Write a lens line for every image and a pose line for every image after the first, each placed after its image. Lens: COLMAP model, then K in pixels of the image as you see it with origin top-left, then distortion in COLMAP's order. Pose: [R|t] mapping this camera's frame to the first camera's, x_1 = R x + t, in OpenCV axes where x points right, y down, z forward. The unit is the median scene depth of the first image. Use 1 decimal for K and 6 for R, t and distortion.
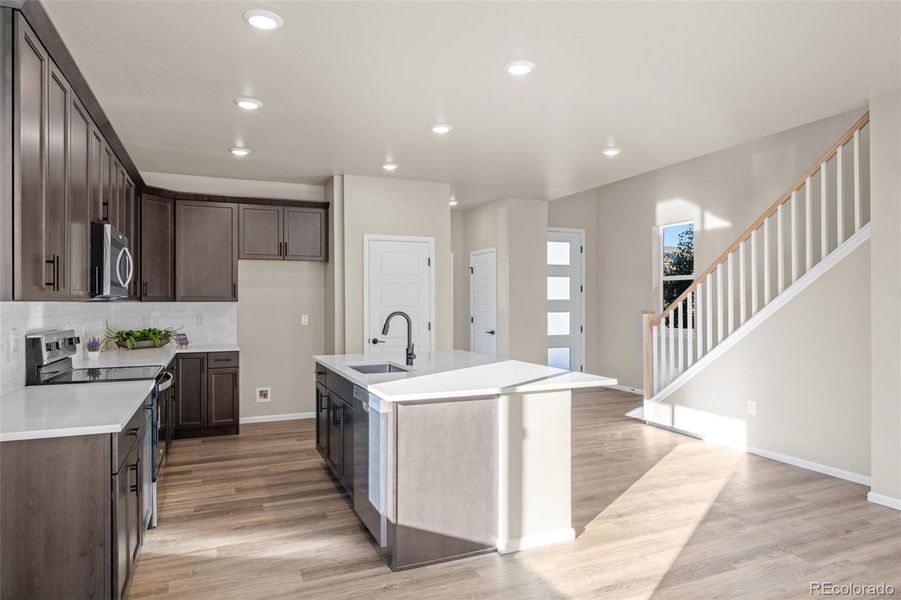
lens RADIAL K [[565.9, 0, 450.2], [0, 565.9, 299.9], [0, 0, 1]] dist [0.004041, 0.000851]
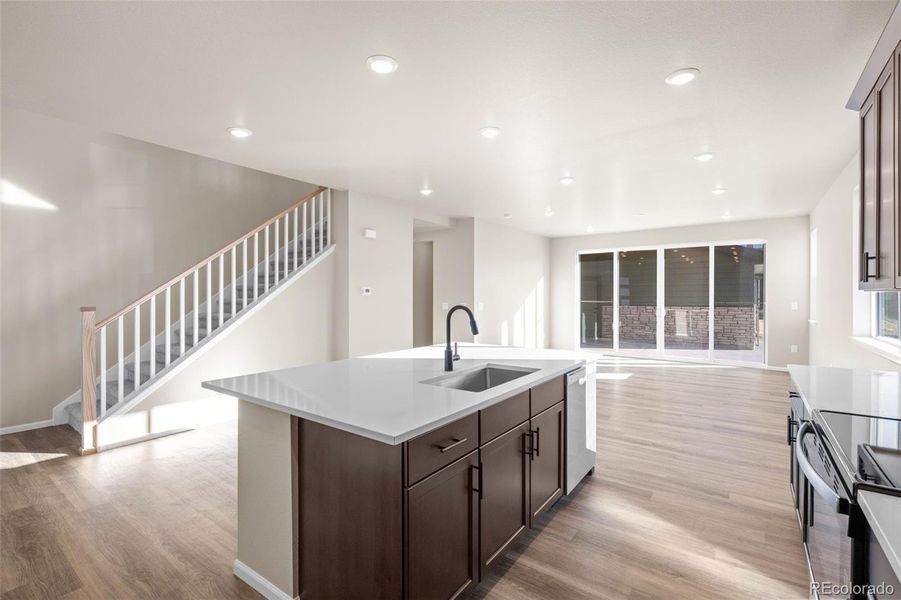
lens RADIAL K [[400.9, 0, 455.8], [0, 400.9, 297.0], [0, 0, 1]] dist [0.002313, -0.002619]
pose [[-0.517942, 0.001310, 0.855415, -0.495830], [-0.000426, 0.999998, -0.001789, 0.009229], [-0.855416, -0.001291, -0.517940, 1.120145]]
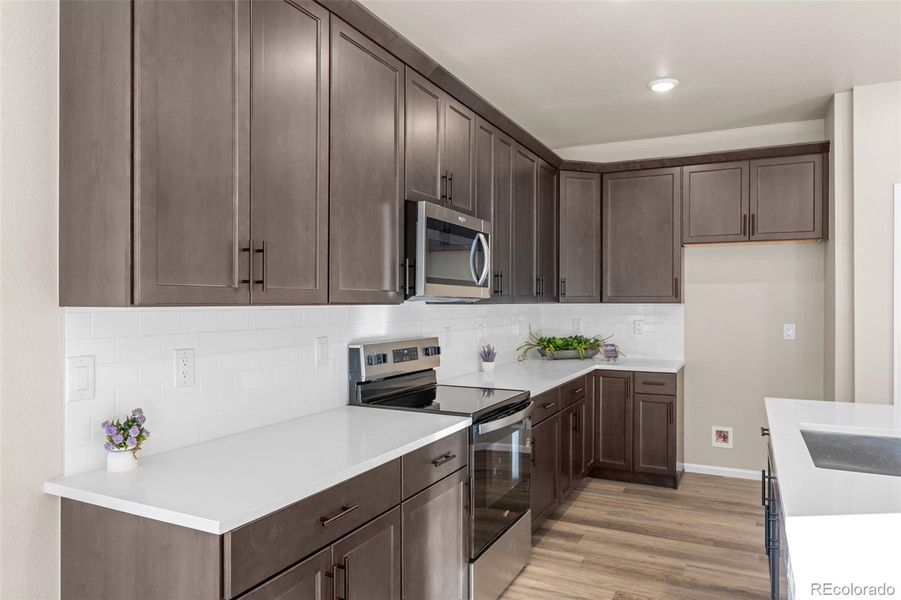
lens RADIAL K [[601.5, 0, 449.8], [0, 601.5, 303.8], [0, 0, 1]] dist [-0.004900, 0.001503]
pose [[0.653314, 0.006341, -0.757060, 0.013886], [-0.000336, 0.999967, 0.008086, -0.003266], [0.757087, -0.005029, 0.653295, 0.354523]]
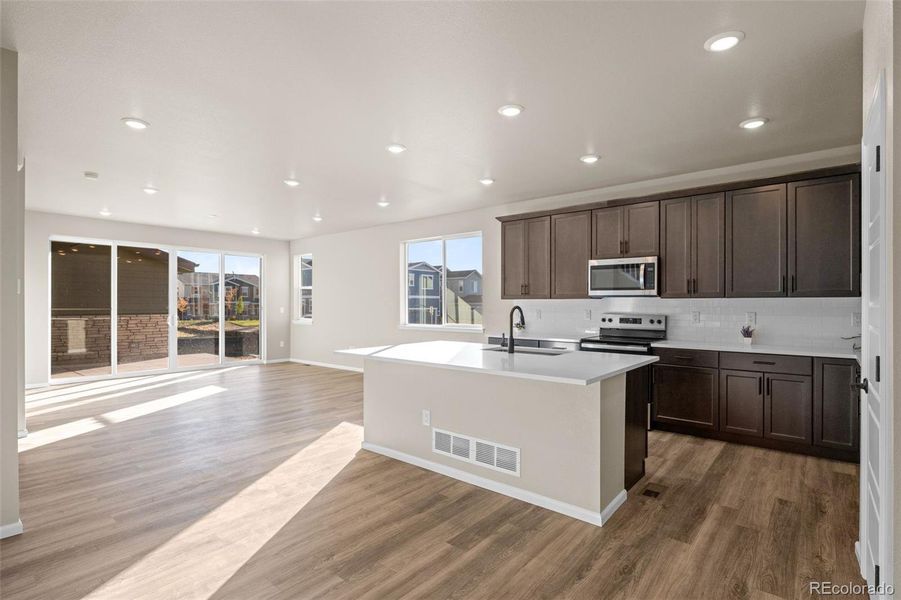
lens RADIAL K [[434.3, 0, 454.5], [0, 434.3, 305.7], [0, 0, 1]] dist [-0.007847, 0.002105]
pose [[-0.886268, 0.005221, -0.463143, 0.371287], [0.004246, 0.999986, 0.003148, 0.014497], [0.463153, 0.000823, -0.886278, 1.488943]]
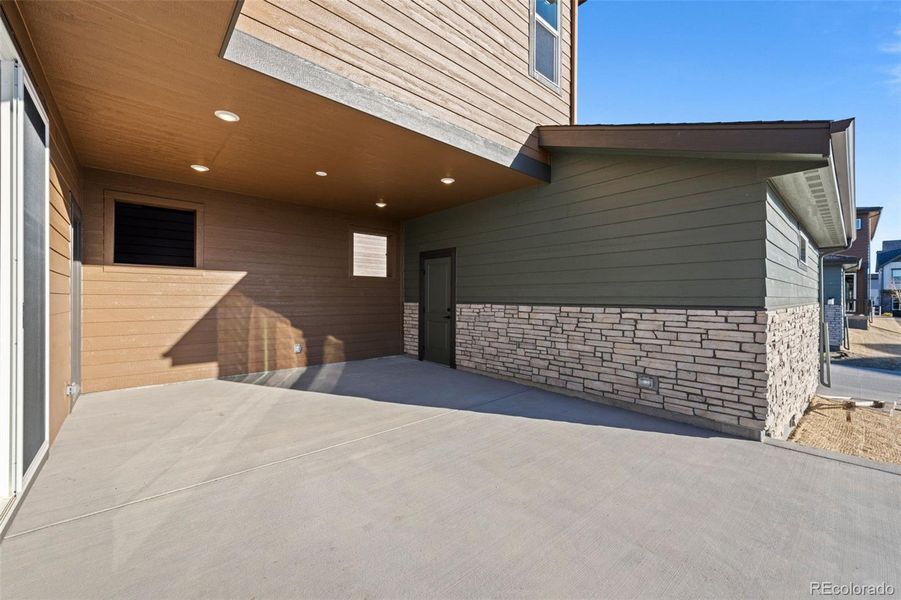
lens RADIAL K [[362.6, 0, 449.0], [0, 362.6, 299.1], [0, 0, 1]] dist [-0.004616, -0.000127]
pose [[-0.312668, -0.001808, 0.949861, 0.179497], [-0.008294, 0.999965, -0.000827, 0.049685], [-0.949826, -0.008137, -0.312672, -0.909039]]
